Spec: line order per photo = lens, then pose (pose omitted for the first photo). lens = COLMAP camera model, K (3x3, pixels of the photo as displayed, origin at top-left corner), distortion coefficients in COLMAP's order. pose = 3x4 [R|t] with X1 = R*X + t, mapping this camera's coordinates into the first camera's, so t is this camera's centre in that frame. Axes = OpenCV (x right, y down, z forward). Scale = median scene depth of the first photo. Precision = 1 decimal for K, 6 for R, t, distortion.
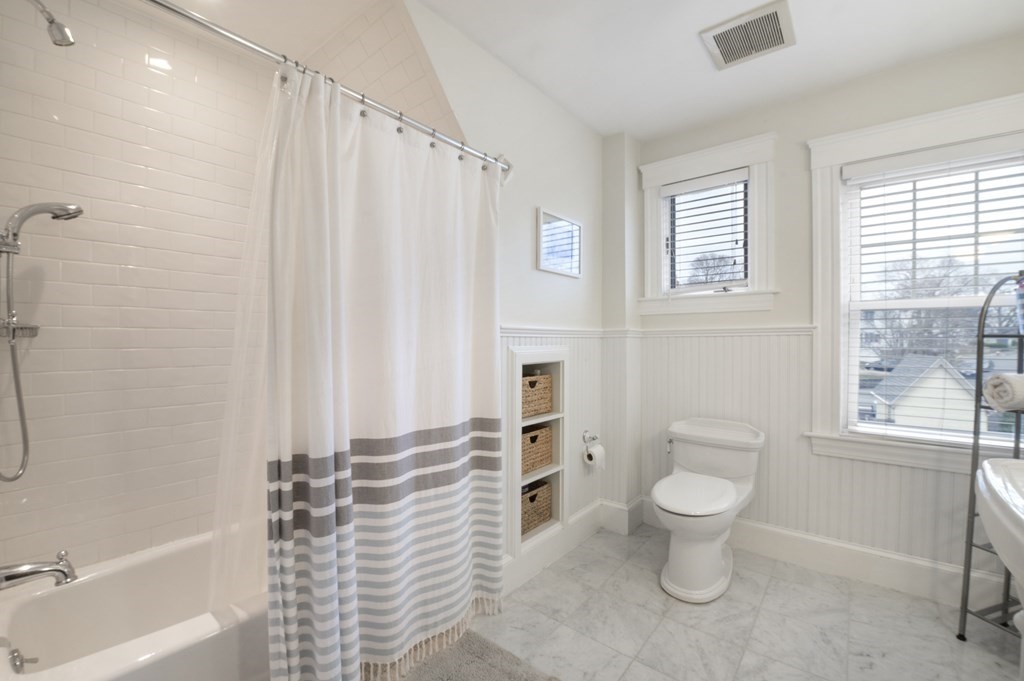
lens RADIAL K [[430.8, 0, 512.2], [0, 430.8, 343.8], [0, 0, 1]] dist [-0.010621, -0.001004]
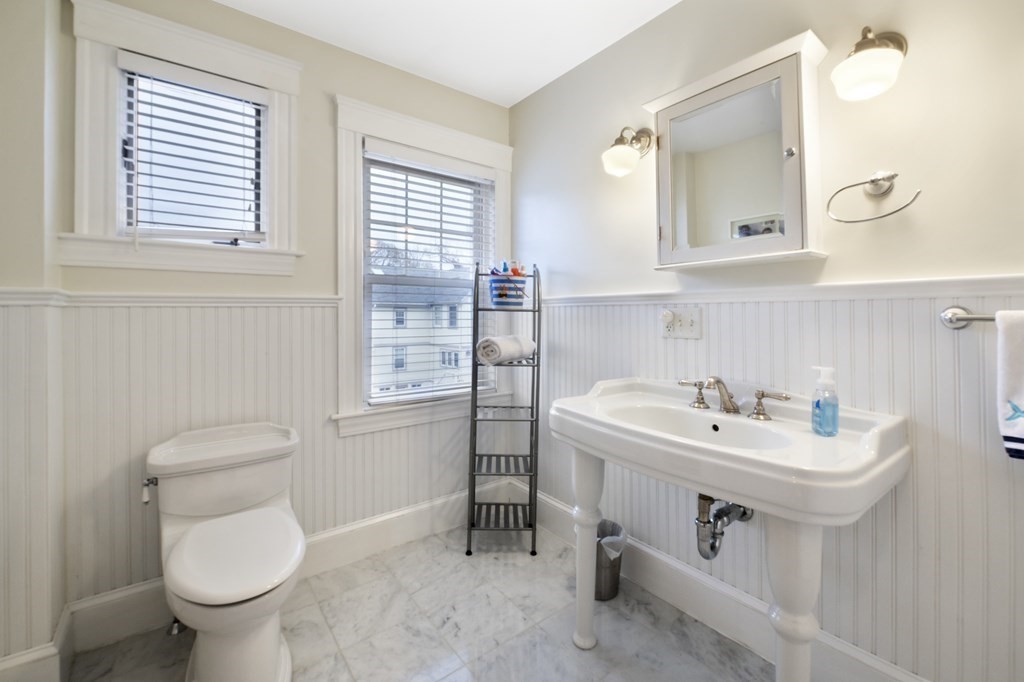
lens RADIAL K [[430.8, 0, 511.0], [0, 430.8, 310.0], [0, 0, 1]] dist [-0.010621, -0.001004]
pose [[0.234161, 0.010461, 0.972141, -0.100585], [0.007190, 0.999896, -0.012492, -0.000095], [-0.972171, 0.009915, 0.234062, 0.422784]]
